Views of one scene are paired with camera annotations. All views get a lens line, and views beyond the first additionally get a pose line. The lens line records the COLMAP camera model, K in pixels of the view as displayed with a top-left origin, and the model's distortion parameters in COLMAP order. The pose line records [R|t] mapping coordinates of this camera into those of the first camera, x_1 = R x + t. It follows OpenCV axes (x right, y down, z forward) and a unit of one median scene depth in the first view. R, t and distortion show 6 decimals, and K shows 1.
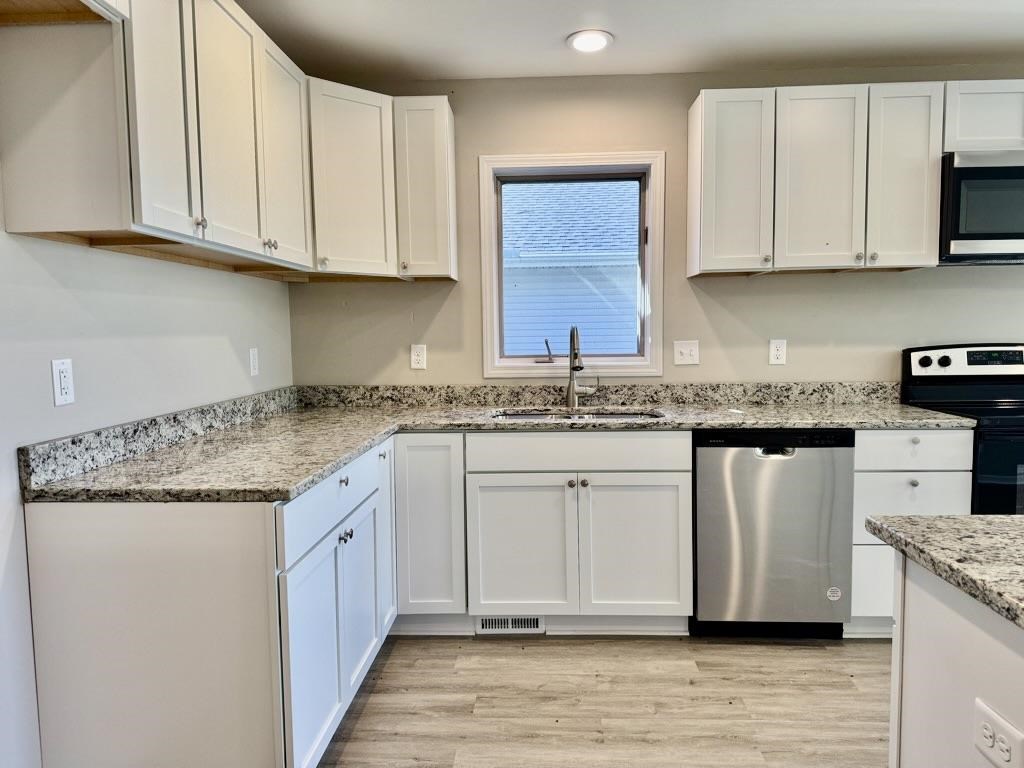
lens RADIAL K [[717.9, 0, 521.7], [0, 717.9, 383.5], [0, 0, 1]] dist [0.100418, -0.134678]
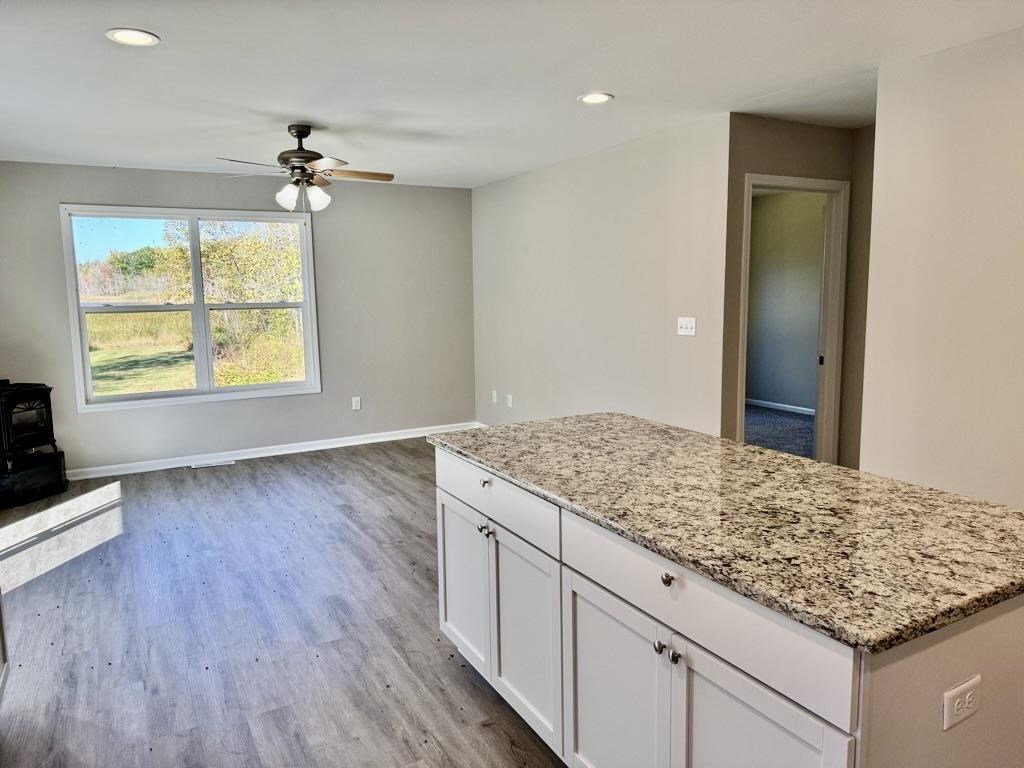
lens RADIAL K [[710.8, 0, 512.0], [0, 710.8, 384.0], [0, 0, 1]] dist [0.000549, -0.000592]
pose [[-0.522494, -0.098002, 0.846992, 0.011711], [0.081334, 0.983114, 0.163925, -0.116938], [-0.848755, 0.154539, -0.505701, 0.731235]]
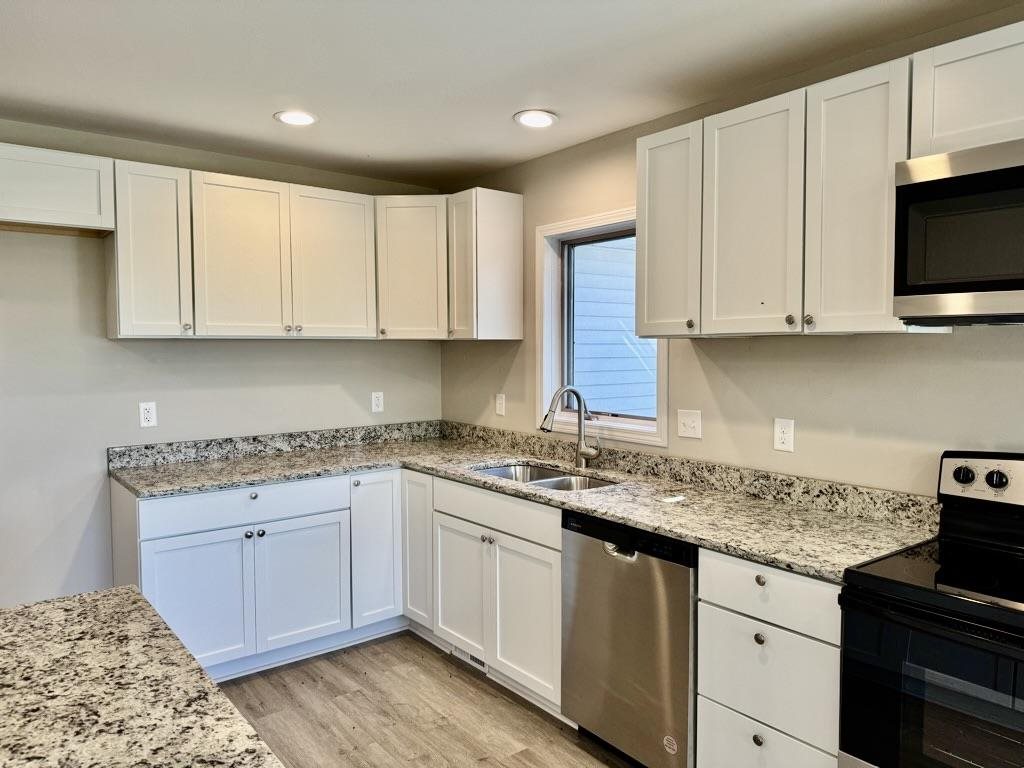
lens RADIAL K [[719.8, 0, 509.8], [0, 719.8, 378.6], [0, 0, 1]] dist [0.104414, -0.134822]
pose [[0.646827, 0.047627, -0.761148, 0.782180], [-0.061961, 0.998031, 0.009795, -0.096097], [0.760116, 0.040826, 0.648504, 0.279400]]
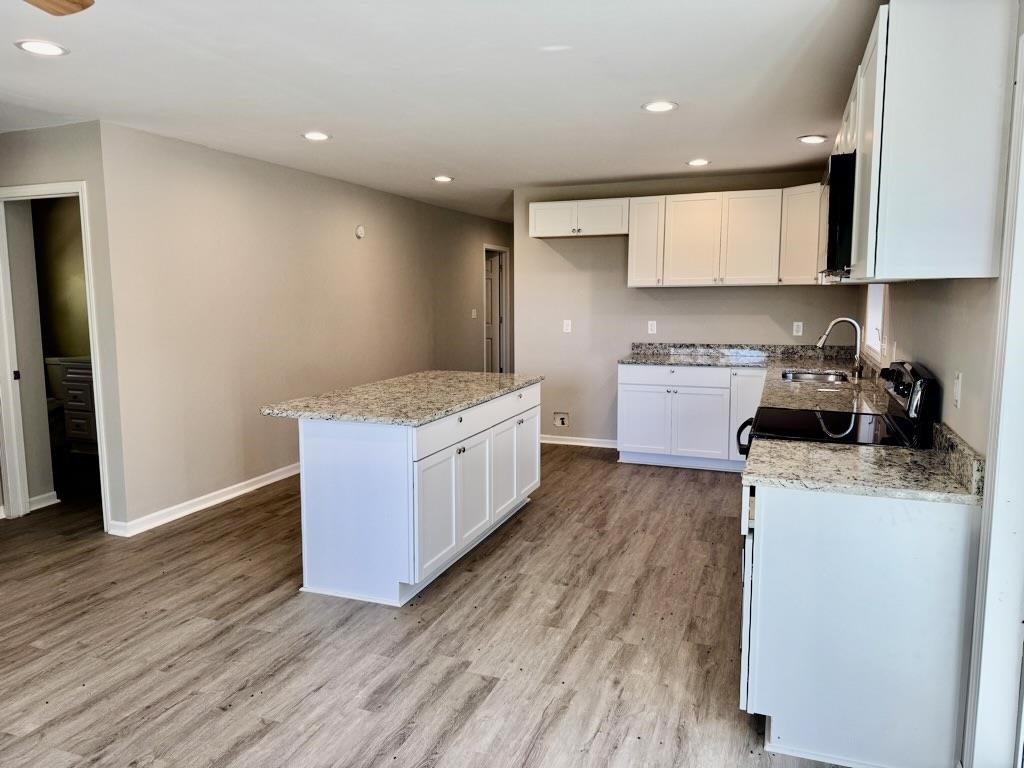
lens RADIAL K [[719.8, 0, 509.8], [0, 719.8, 378.6], [0, 0, 1]] dist [0.104414, -0.134822]
pose [[-0.320215, 0.126201, -0.938901, 1.652044], [-0.059792, 0.986419, 0.152980, -0.143236], [0.945456, 0.105125, -0.308320, 0.827553]]
